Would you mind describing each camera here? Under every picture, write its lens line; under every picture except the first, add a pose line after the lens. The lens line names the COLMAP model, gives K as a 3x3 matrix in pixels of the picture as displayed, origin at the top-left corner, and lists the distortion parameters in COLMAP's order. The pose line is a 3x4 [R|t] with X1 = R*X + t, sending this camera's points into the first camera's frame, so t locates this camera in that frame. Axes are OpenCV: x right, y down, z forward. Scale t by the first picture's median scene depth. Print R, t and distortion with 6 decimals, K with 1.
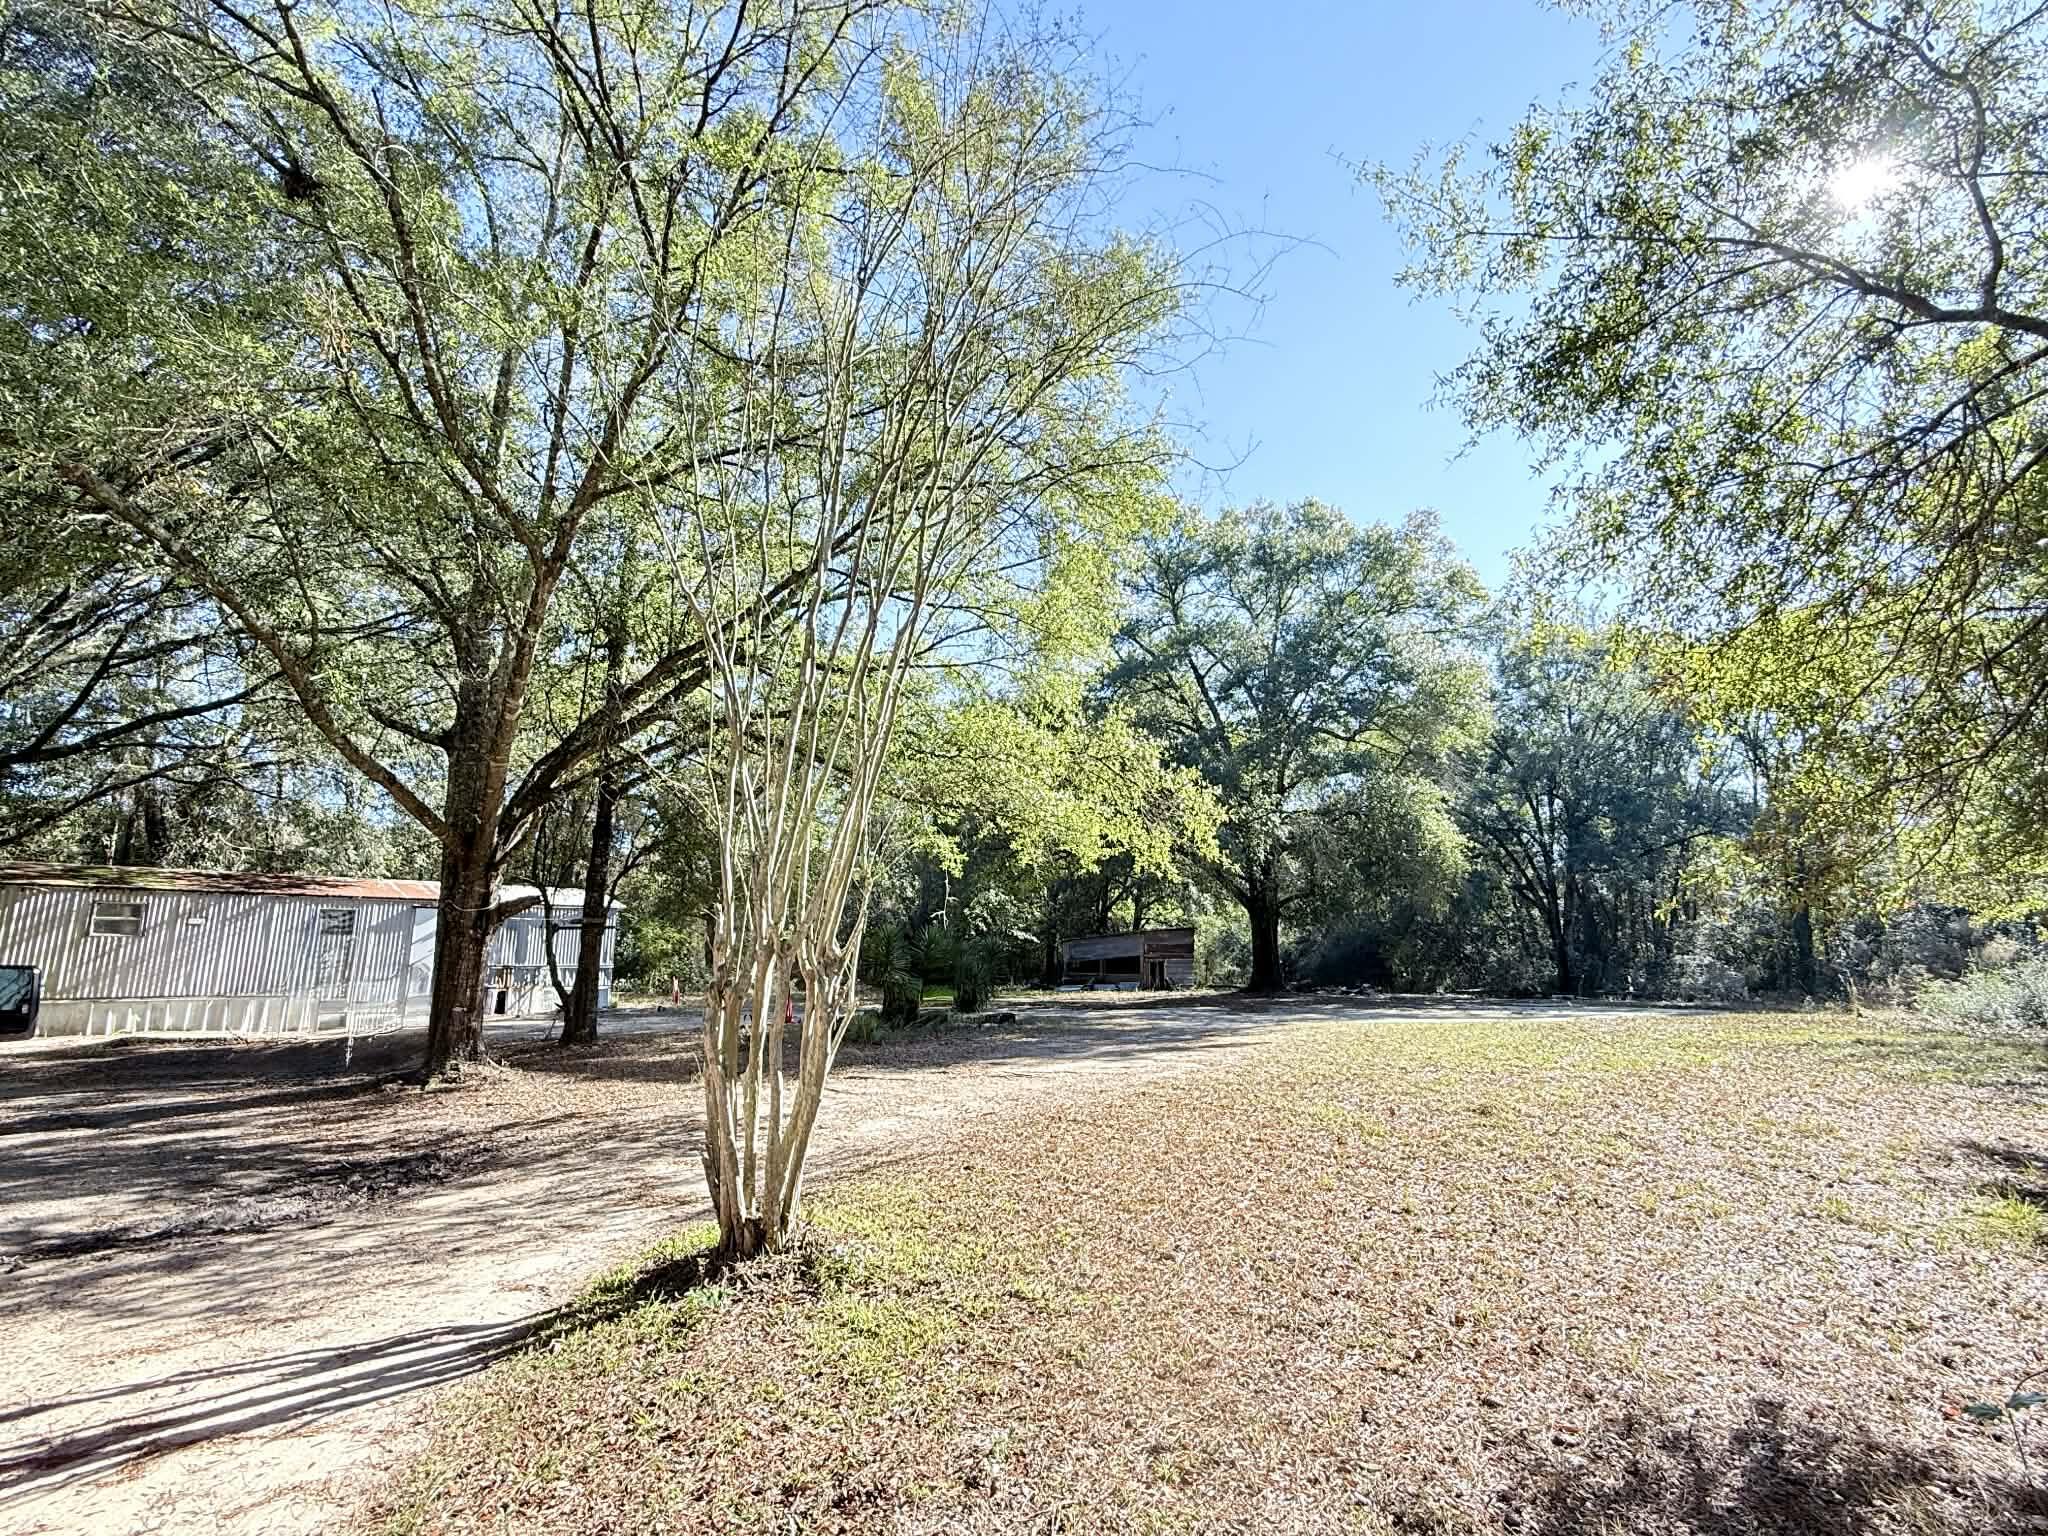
lens RADIAL K [[951.9, 0, 1024.2], [0, 951.9, 778.8], [0, 0, 1]] dist [-0.003613, -0.001032]
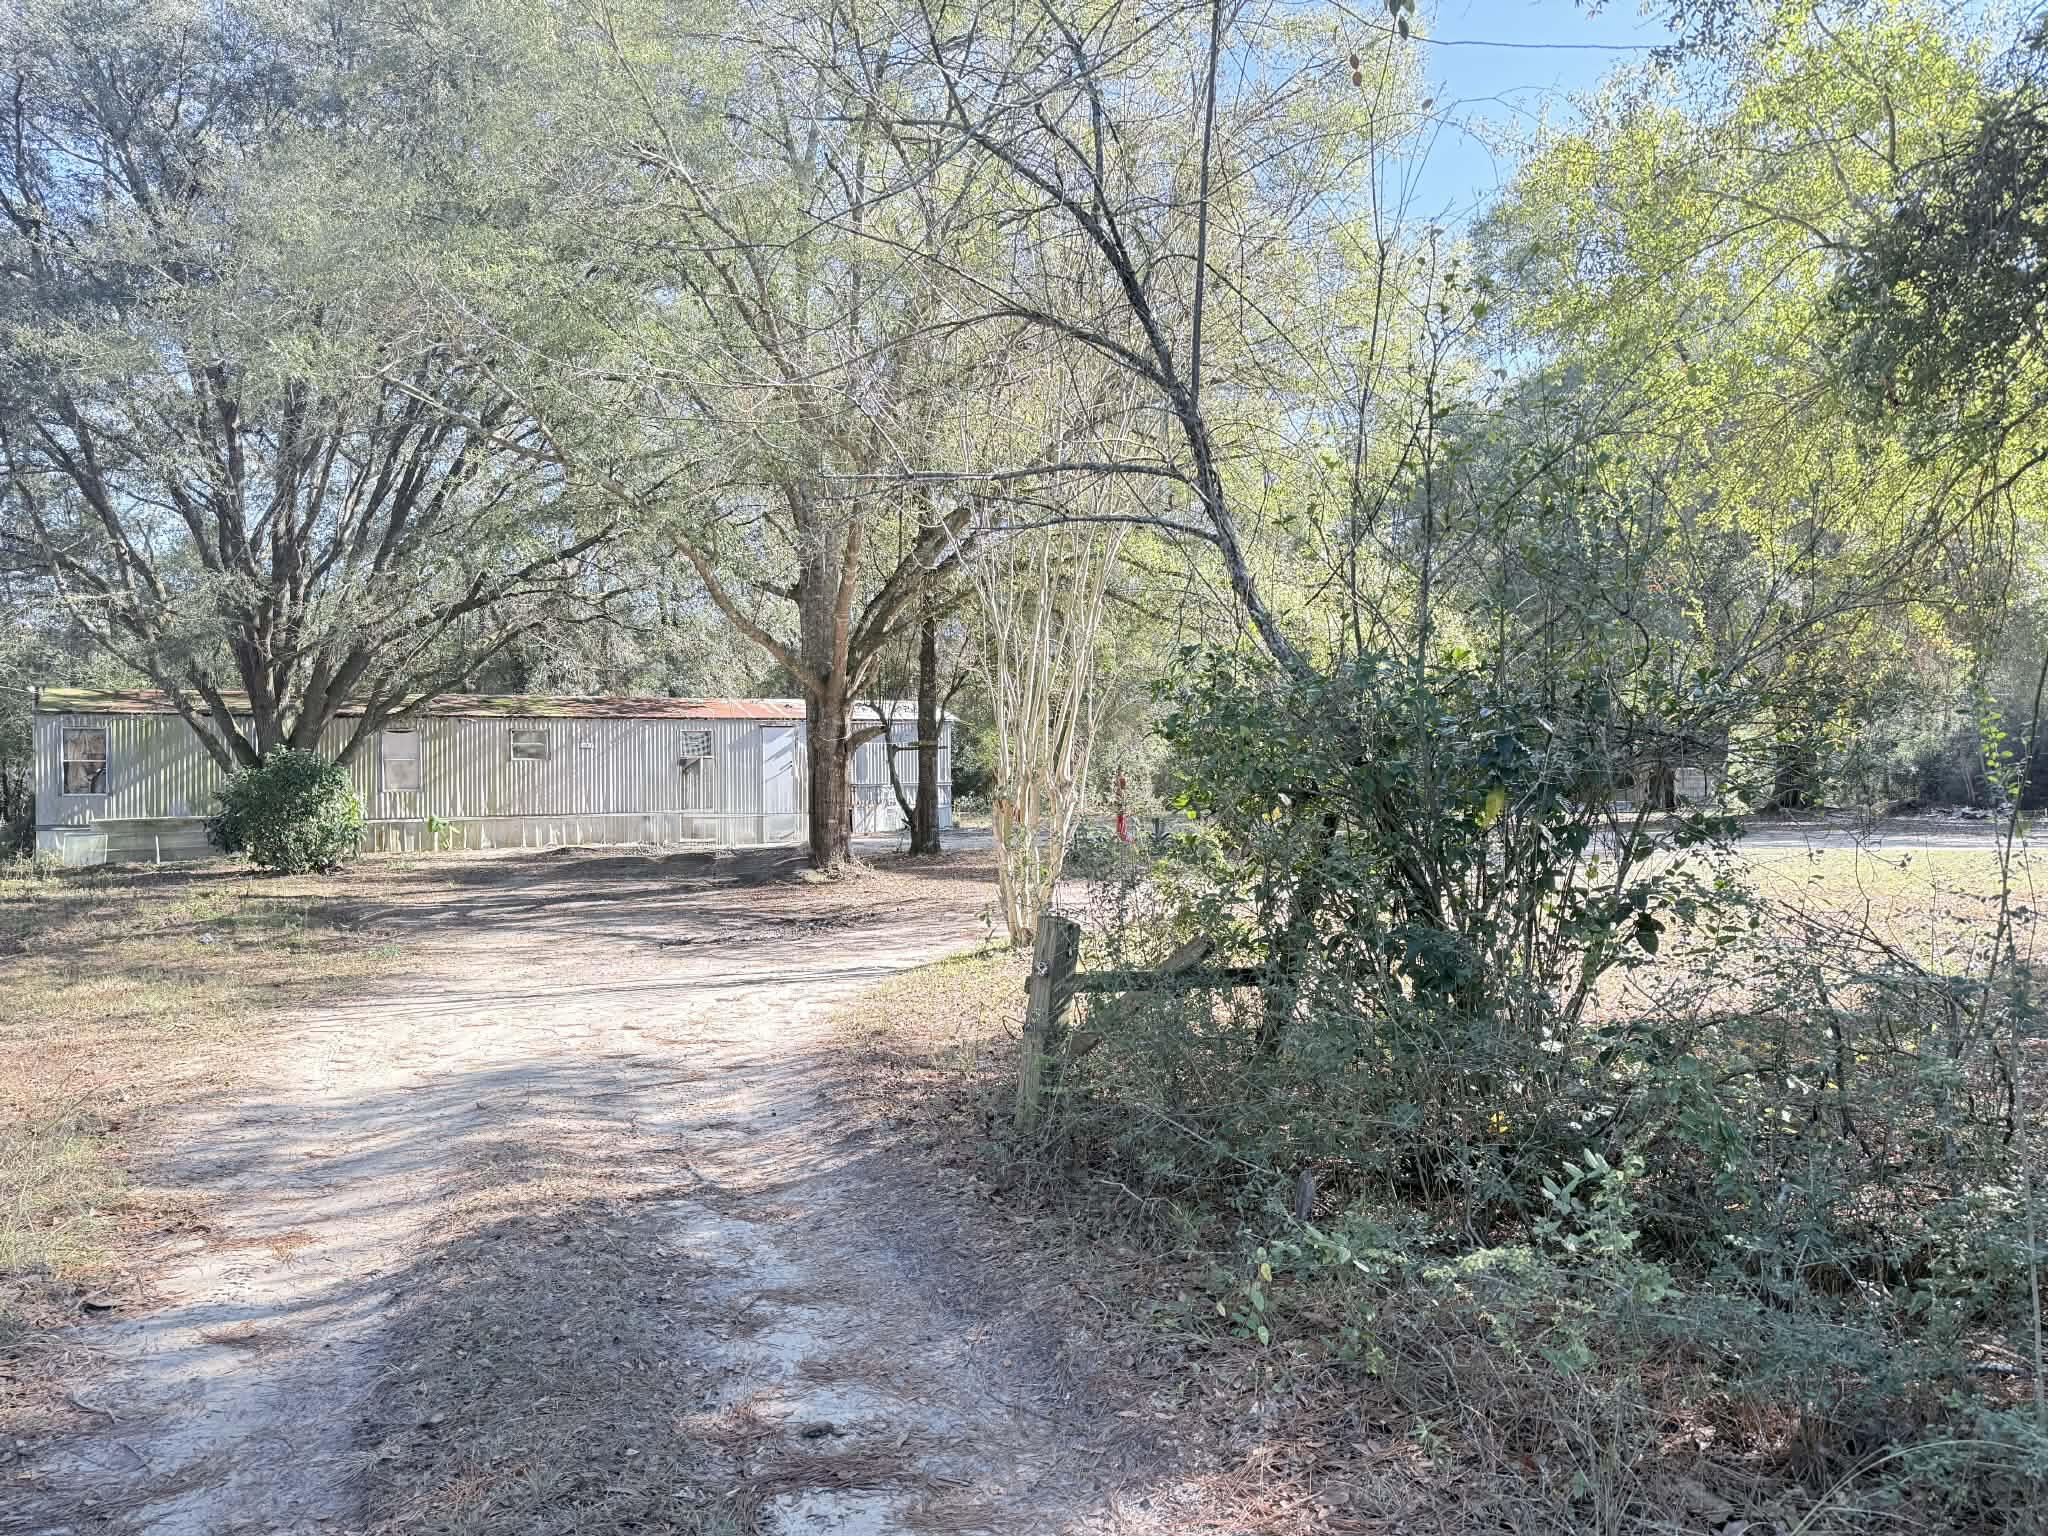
lens RADIAL K [[1431.1, 0, 1030.9], [0, 1431.1, 773.3], [0, 0, 1]] dist [0.065867, -0.074407]
pose [[0.939211, -0.008129, -0.343245, 0.249364], [0.073238, 0.981454, 0.177155, -0.112137], [0.335439, -0.191525, 0.922388, -0.541111]]
